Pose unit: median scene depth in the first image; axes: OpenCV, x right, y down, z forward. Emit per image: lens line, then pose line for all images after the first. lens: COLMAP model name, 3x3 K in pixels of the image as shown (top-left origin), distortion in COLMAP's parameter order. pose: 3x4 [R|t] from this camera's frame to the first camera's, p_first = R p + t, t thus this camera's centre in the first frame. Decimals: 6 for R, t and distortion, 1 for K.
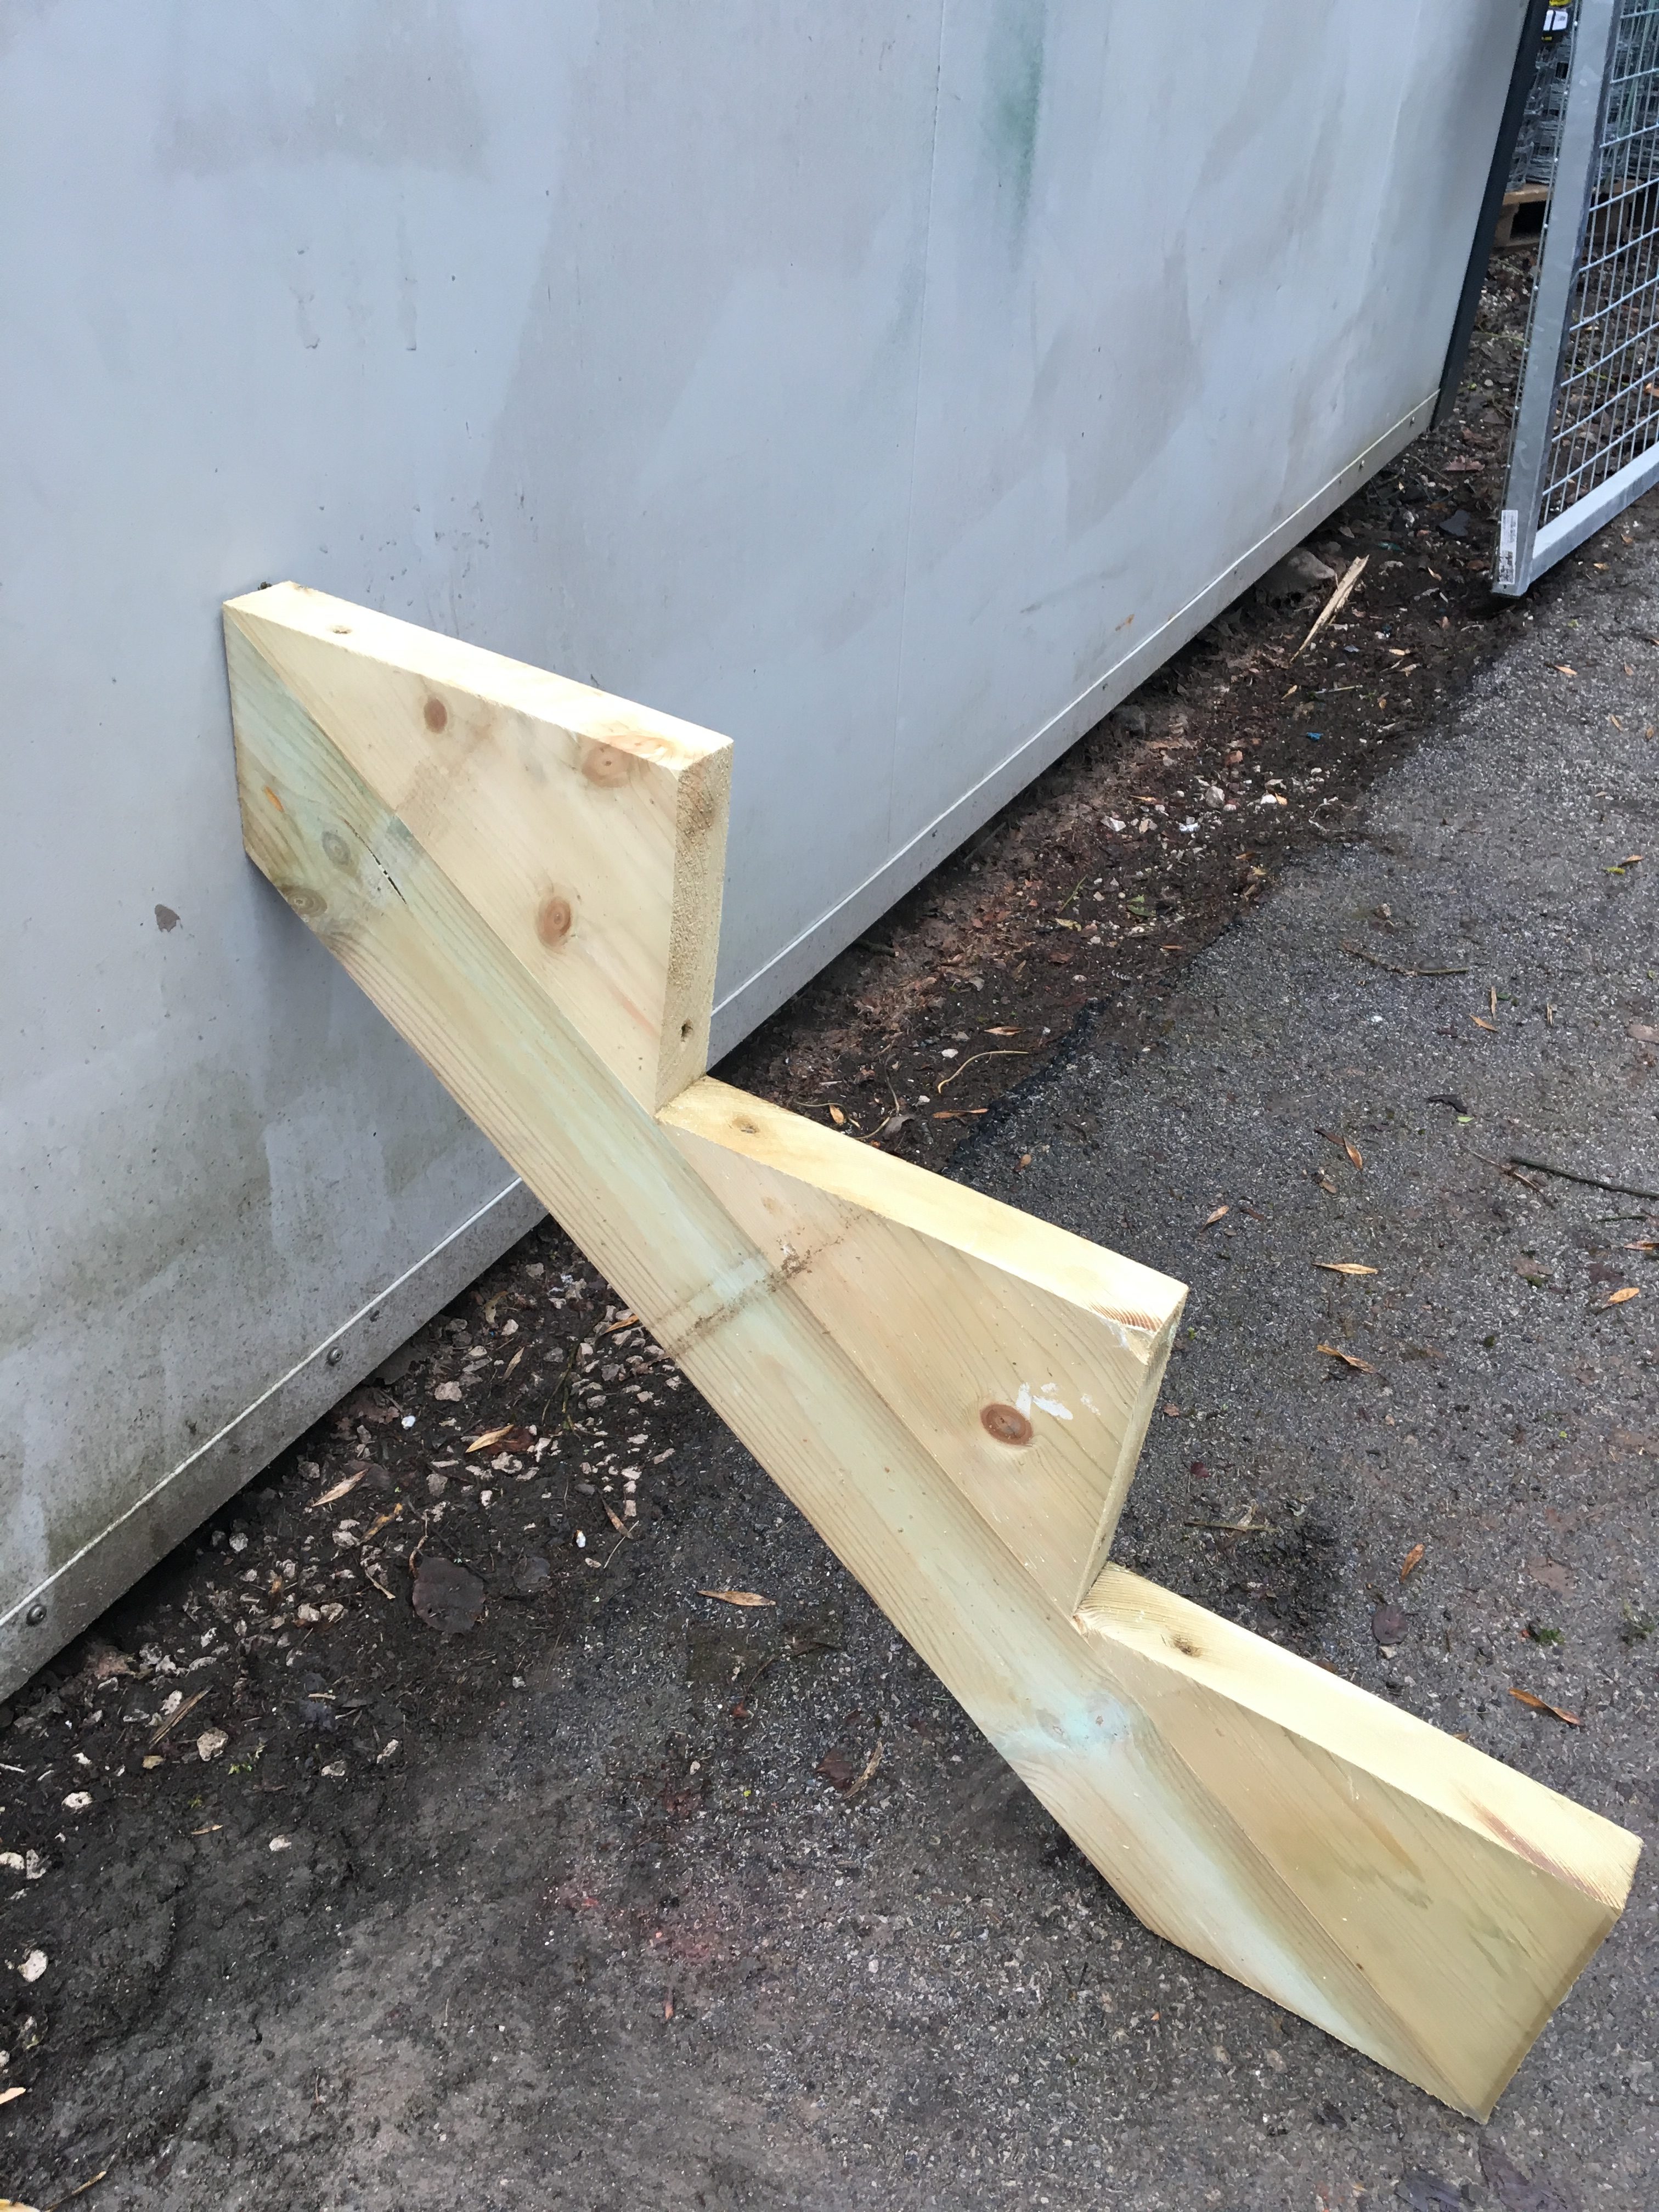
lens RADIAL K [[1846.9, 0, 860.6], [0, 1846.9, 1101.5], [0, 0, 1]] dist [0.086968, -0.151707]
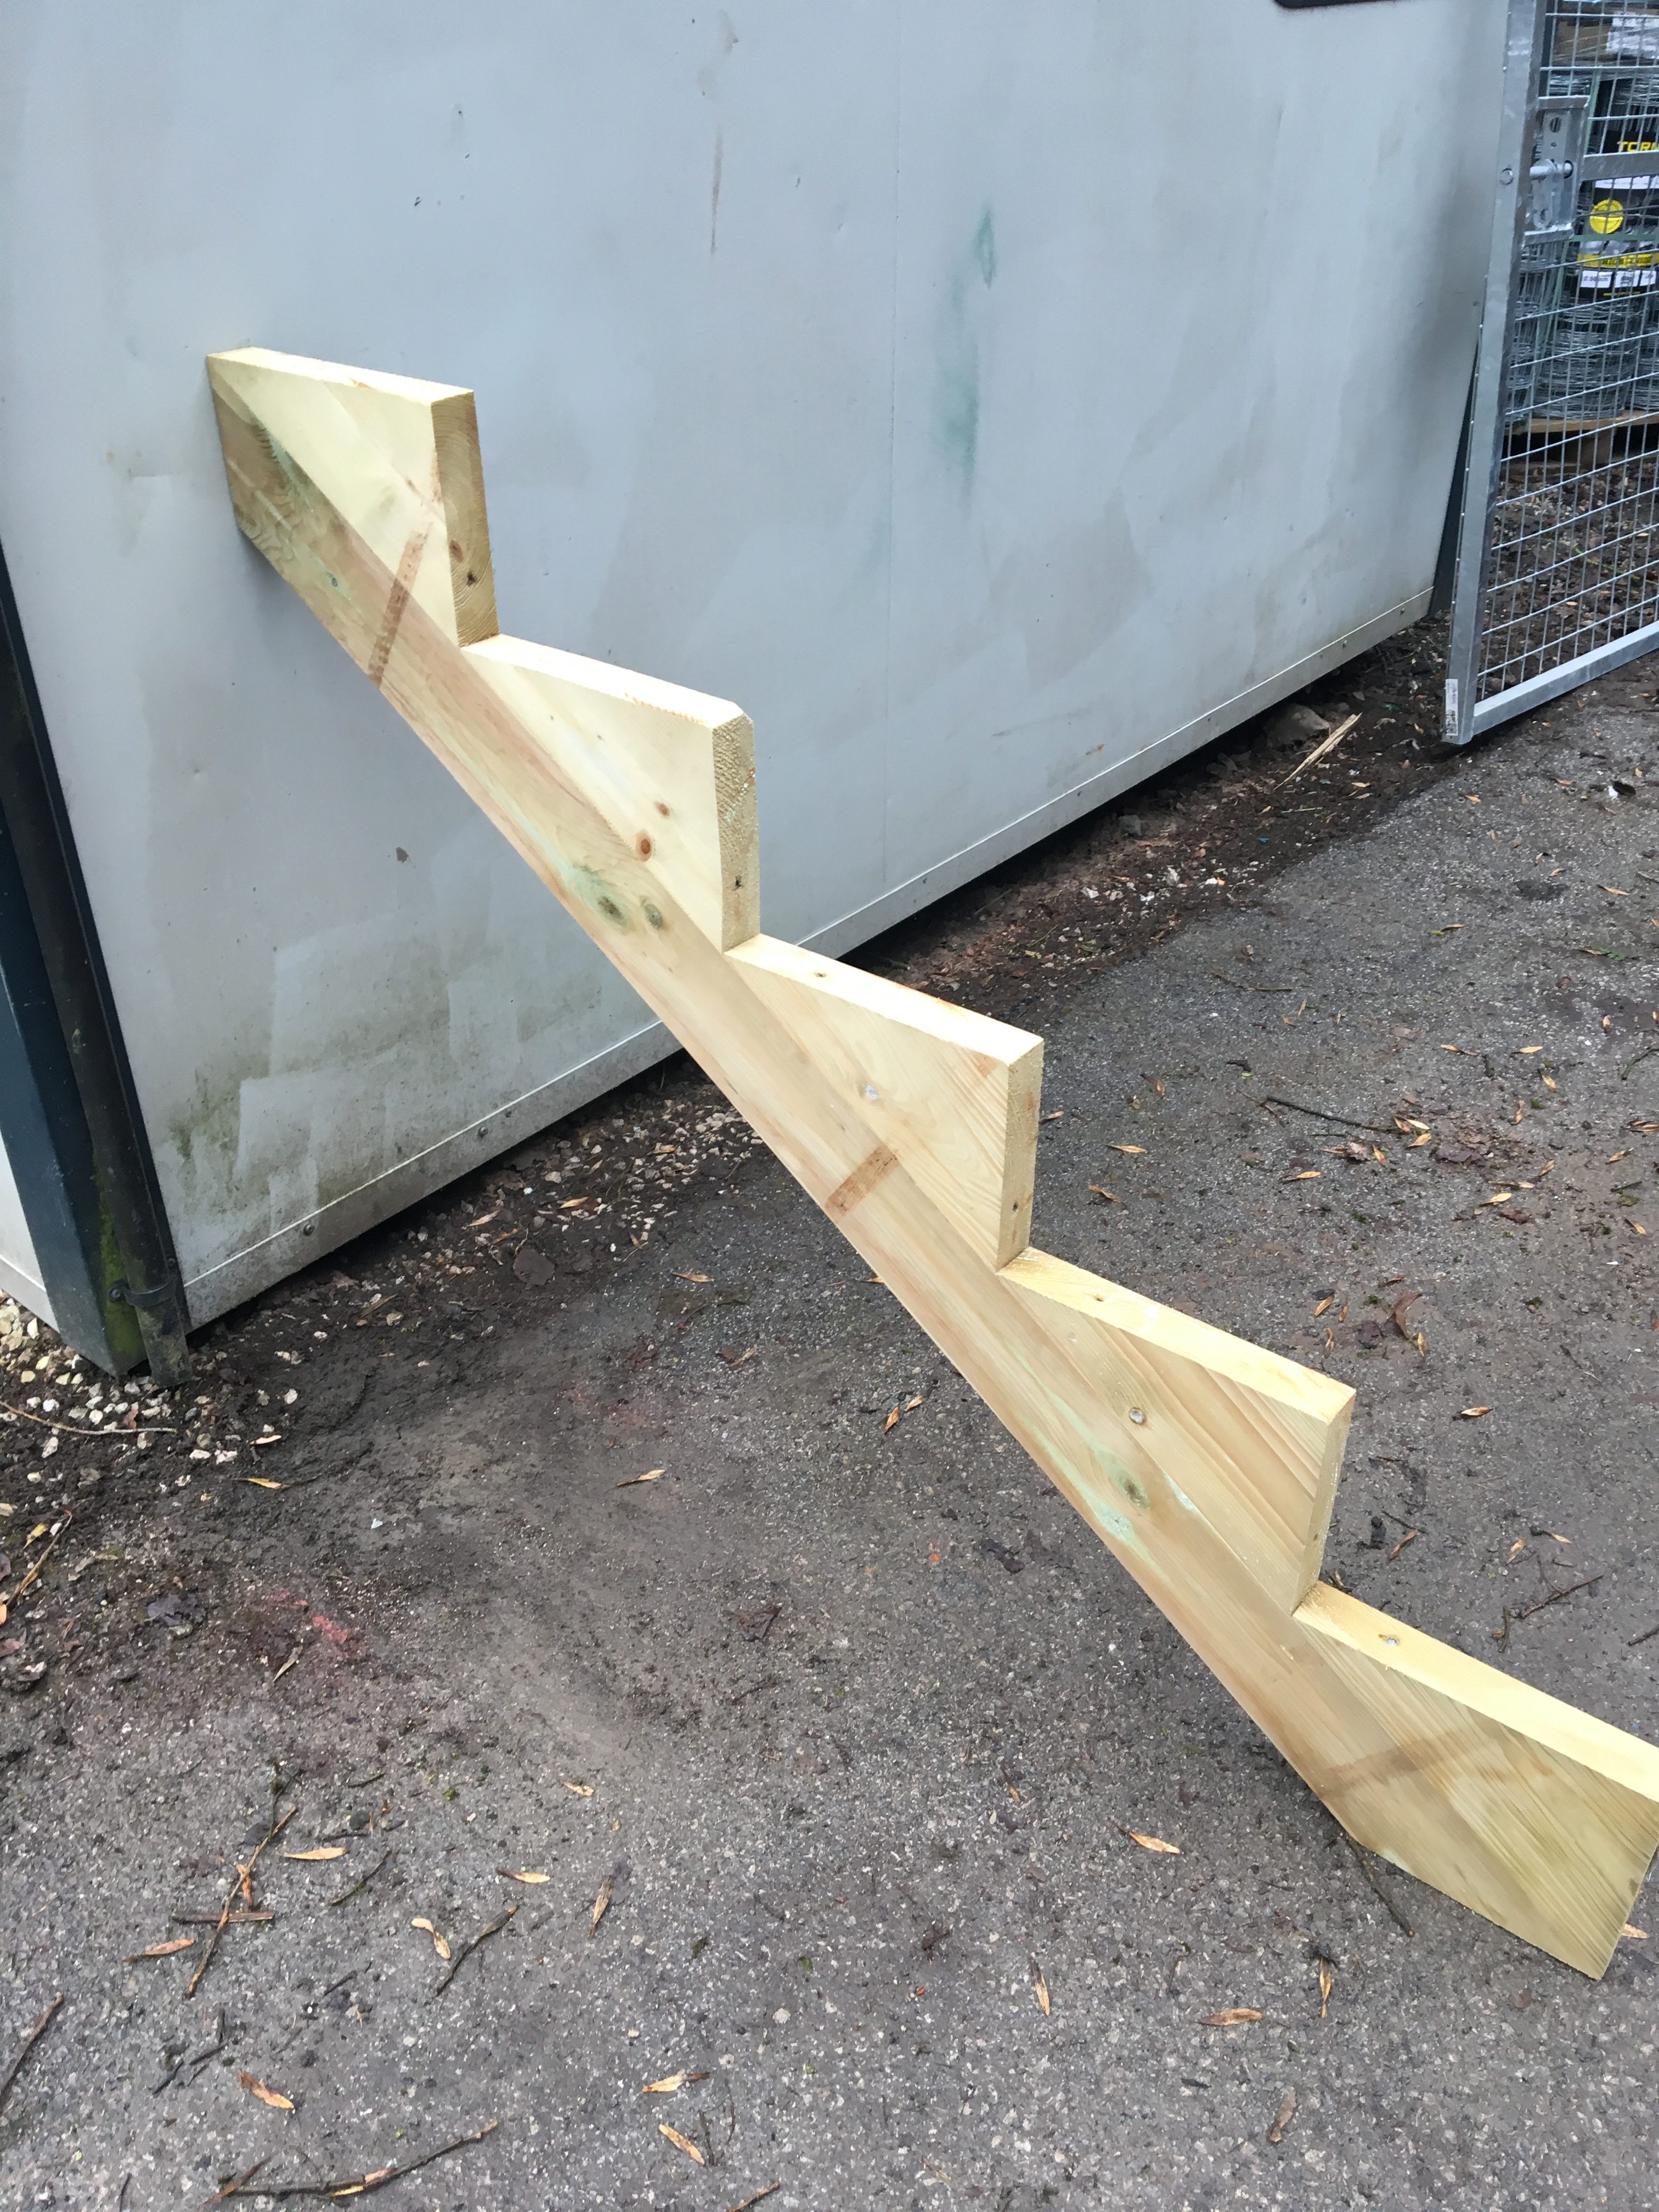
lens RADIAL K [[1846.9, 0, 860.6], [0, 1846.9, 1101.5], [0, 0, 1]] dist [0.086968, -0.151707]
pose [[0.987428, 0.051251, -0.149528, 0.297090], [-0.063886, 0.994669, -0.080951, 0.207976], [0.144582, 0.089486, 0.985438, -0.605145]]
